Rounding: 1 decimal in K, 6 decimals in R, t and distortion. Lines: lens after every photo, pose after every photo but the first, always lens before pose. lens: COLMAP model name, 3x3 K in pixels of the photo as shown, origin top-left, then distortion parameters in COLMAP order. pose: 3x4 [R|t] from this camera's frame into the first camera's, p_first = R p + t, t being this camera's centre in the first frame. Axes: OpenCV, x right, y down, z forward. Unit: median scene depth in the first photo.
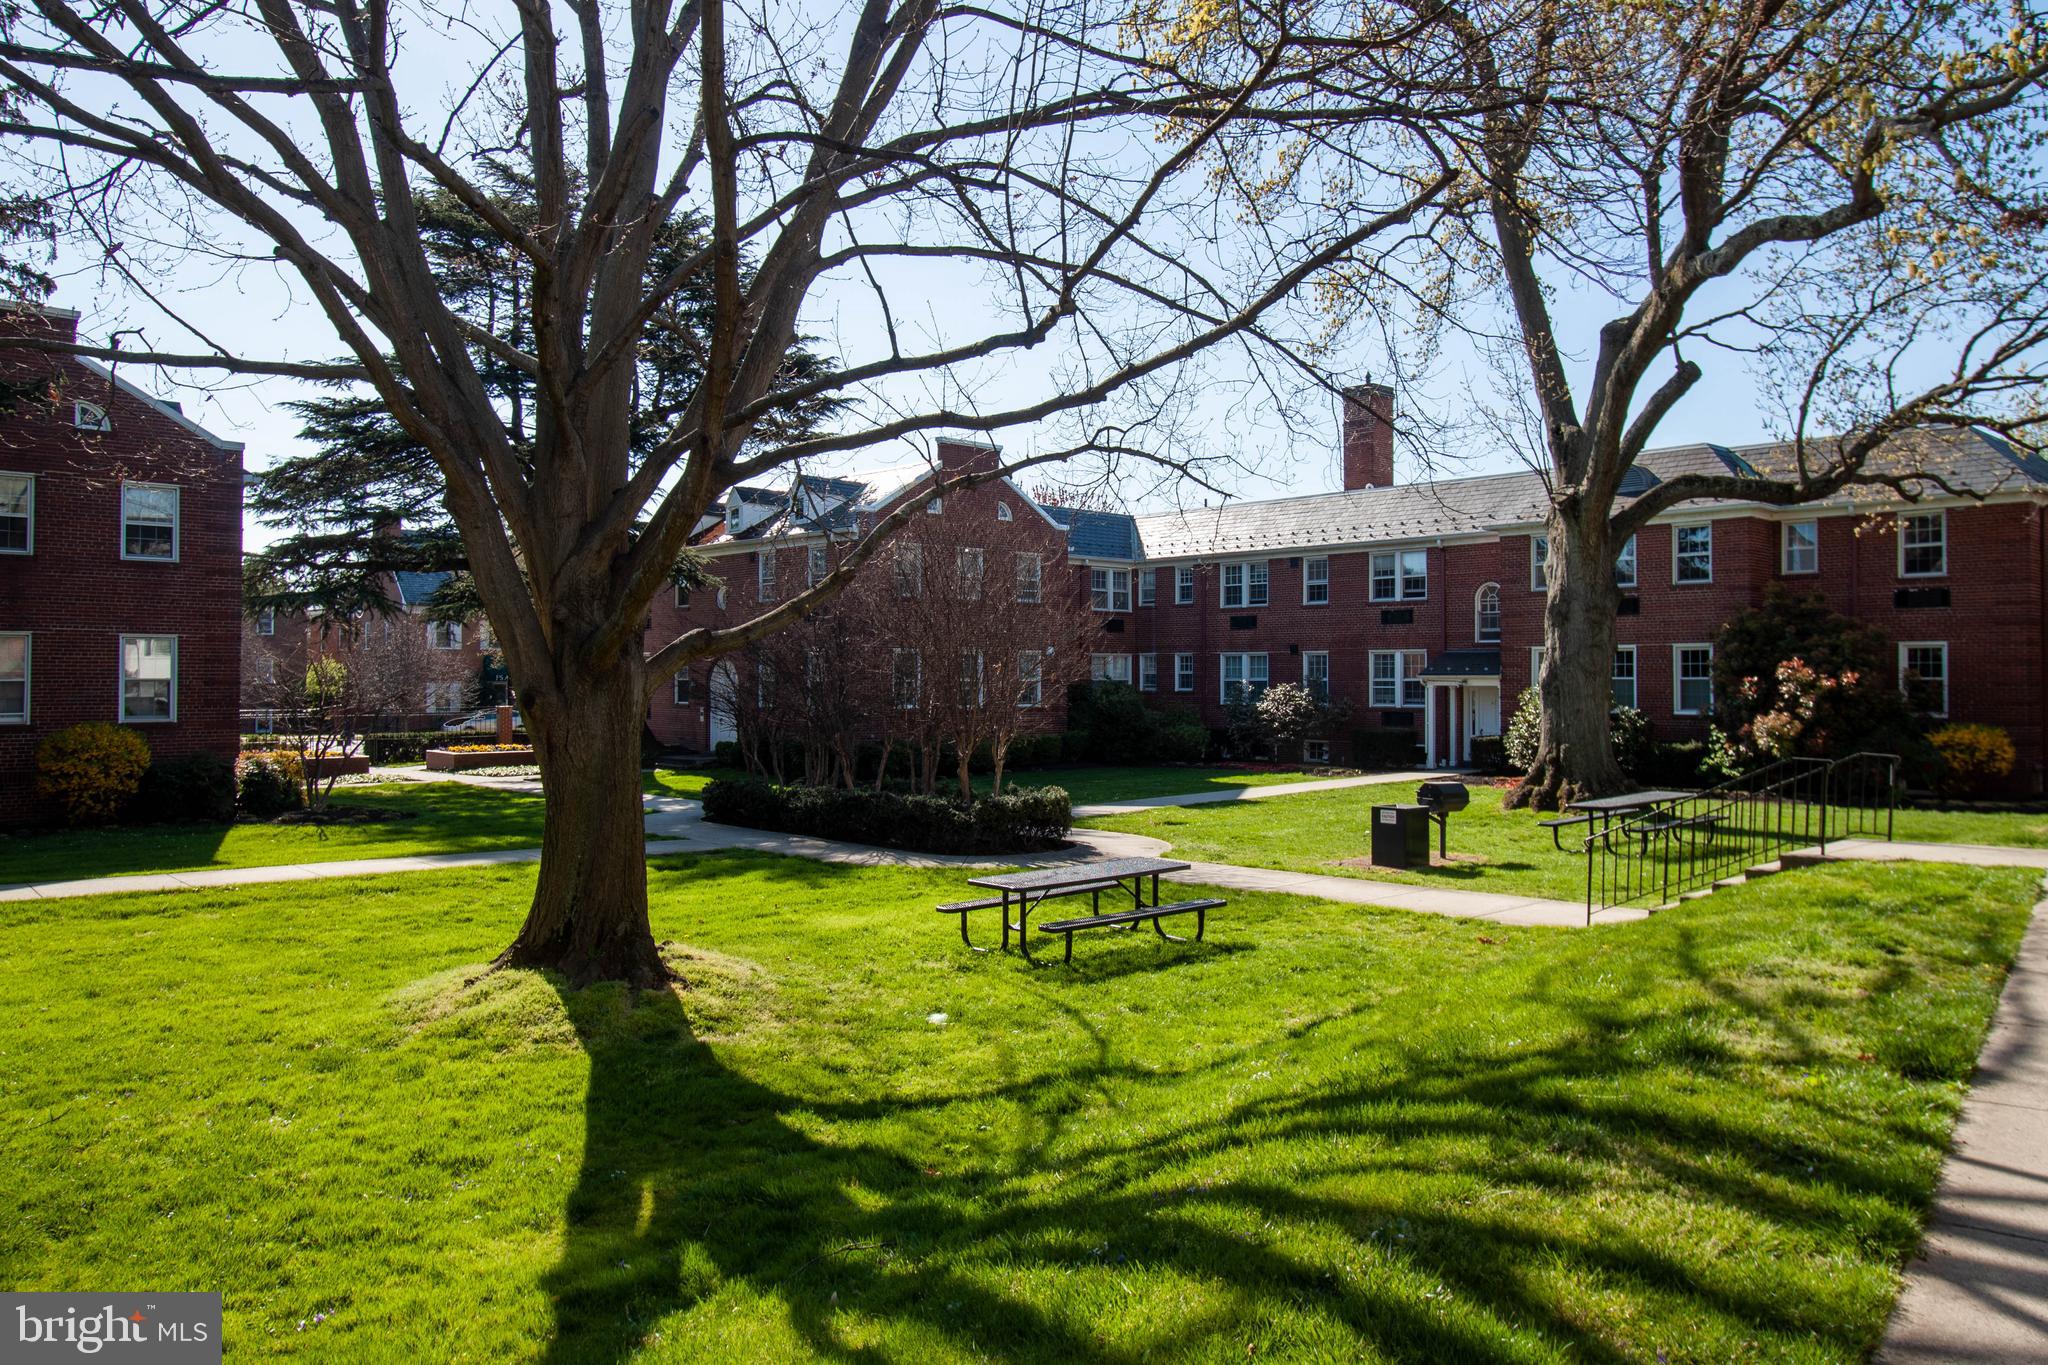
lens RADIAL K [[1541.9, 0, 1024.0], [0, 1541.9, 682.5], [0, 0, 1]] dist [-0.003548, 0.188777]
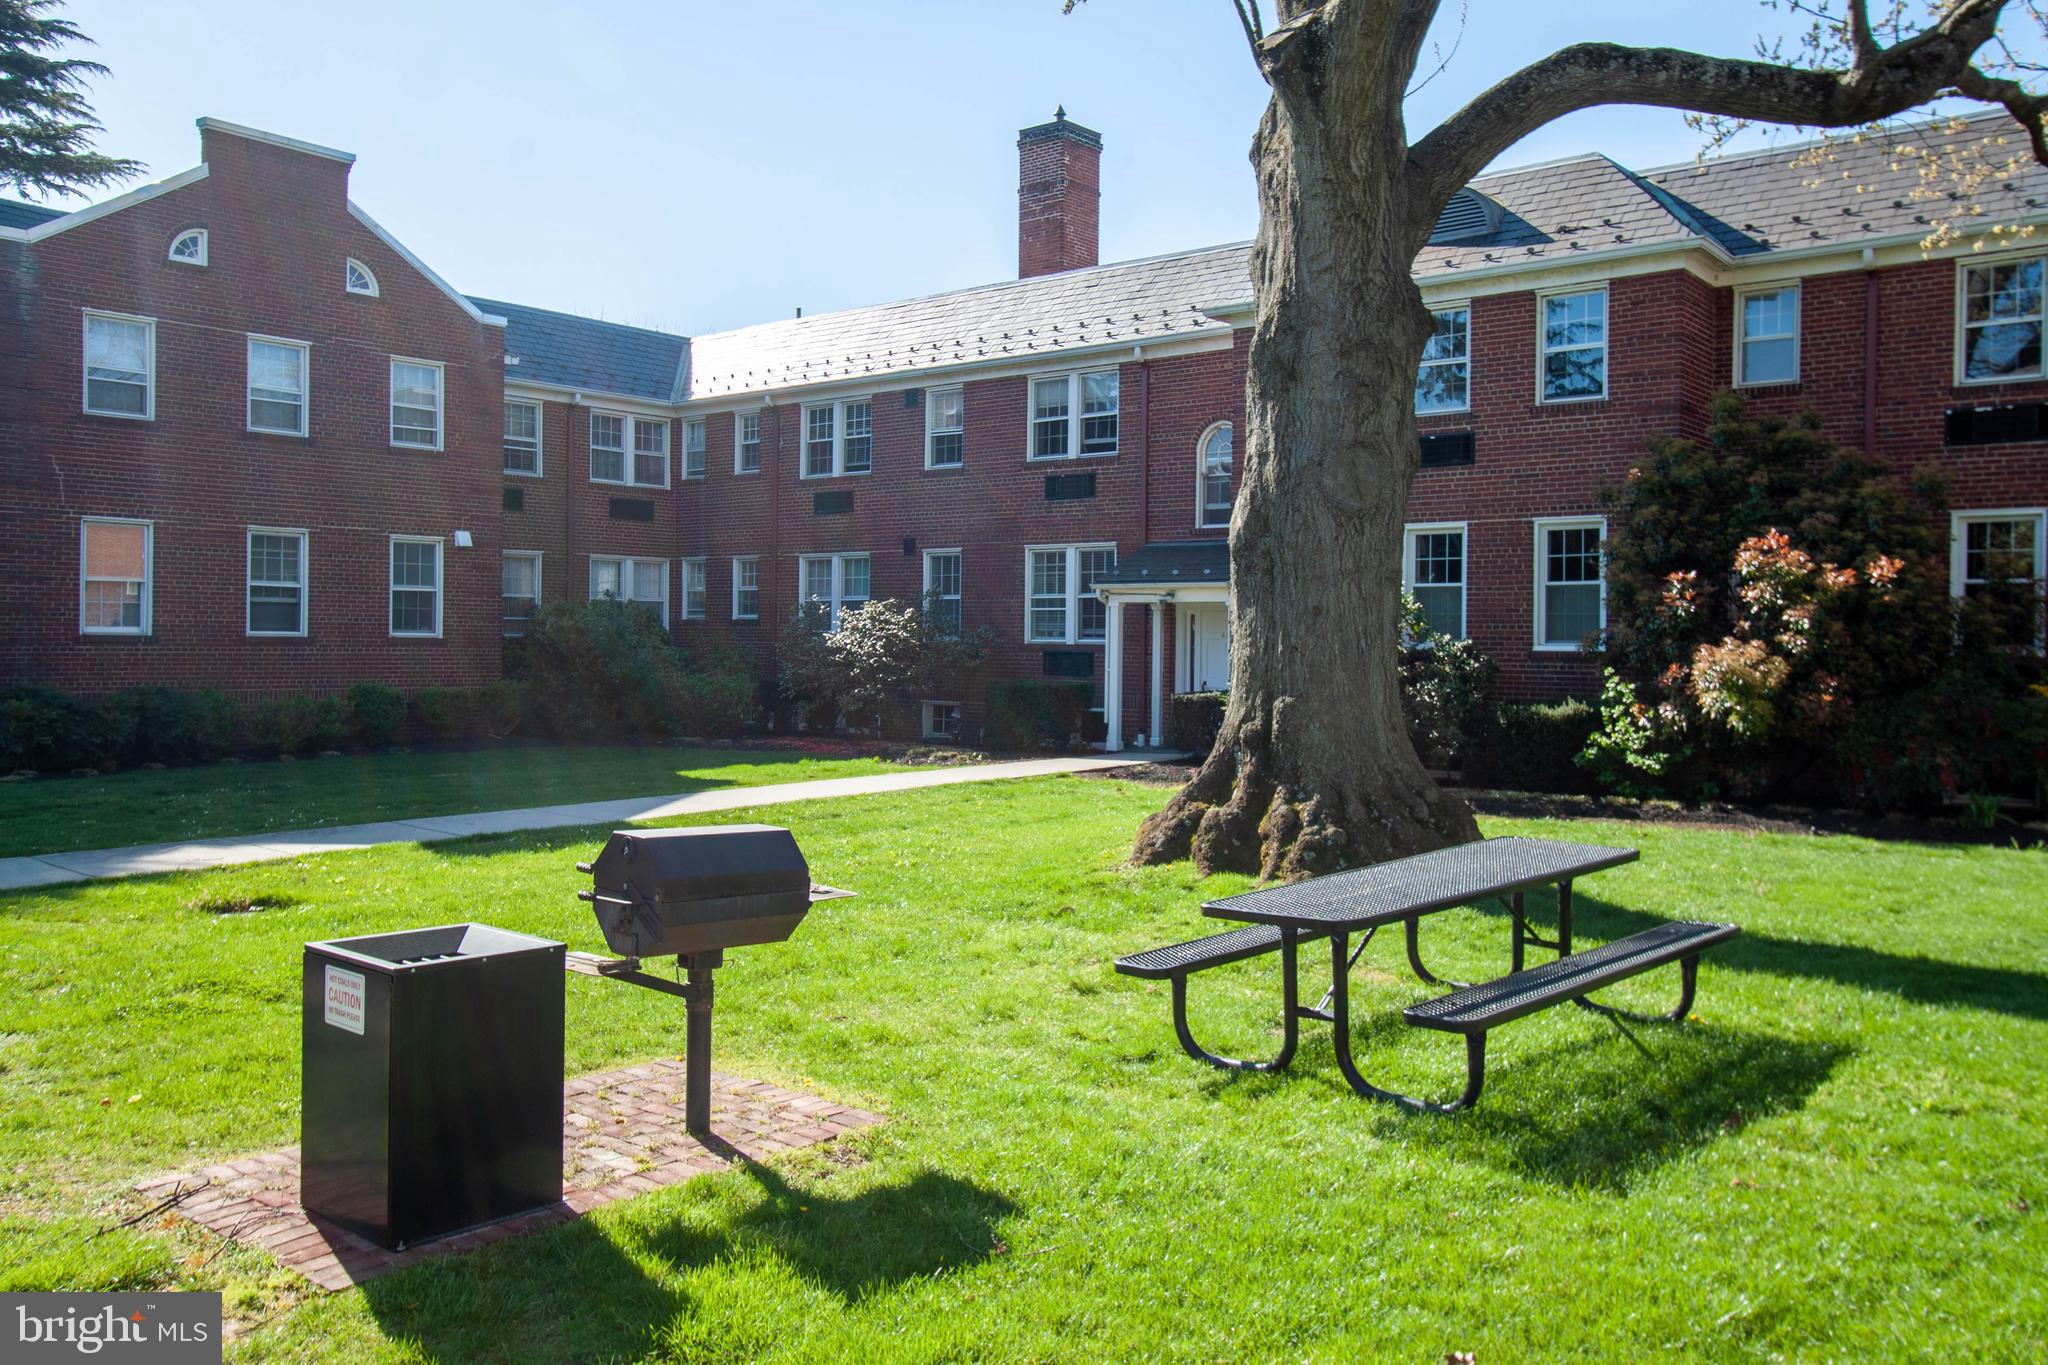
lens RADIAL K [[1645.3, 0, 1024.0], [0, 1645.3, 682.5], [0, 0, 1]] dist [0.074936, -0.000665]
pose [[0.993740, 0.006613, 0.111524, 0.163583], [-0.008808, 0.999777, 0.019207, 0.019675], [-0.111372, -0.020069, 0.993576, 0.407509]]
